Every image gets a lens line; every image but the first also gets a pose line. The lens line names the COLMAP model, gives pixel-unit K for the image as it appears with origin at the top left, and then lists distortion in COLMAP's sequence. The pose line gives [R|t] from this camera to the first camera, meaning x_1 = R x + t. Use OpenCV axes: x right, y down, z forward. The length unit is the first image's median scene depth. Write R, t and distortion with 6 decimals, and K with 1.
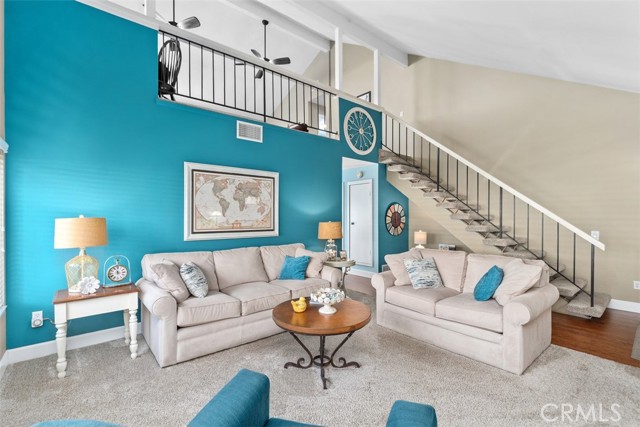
lens RADIAL K [[288.3, 0, 319.2], [0, 288.3, 214.3], [0, 0, 1]] dist [0.005239, -0.001066]
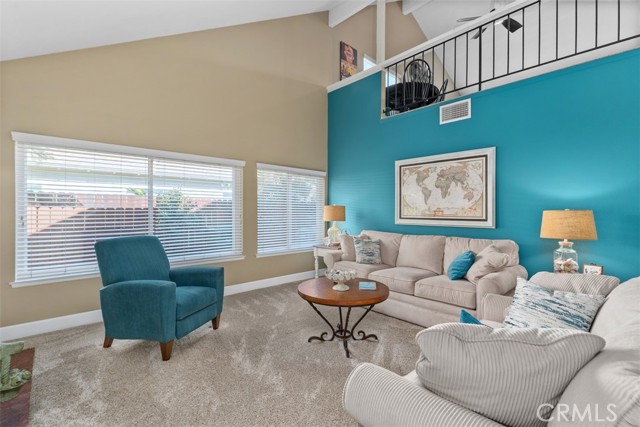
lens RADIAL K [[288.3, 0, 318.8], [0, 288.3, 213.2], [0, 0, 1]] dist [0.005239, -0.001066]
pose [[0.054383, 0.012287, -0.998445, 0.680124], [0.006551, 0.999898, 0.012662, 0.023969], [0.998499, -0.007230, 0.054297, 0.528597]]
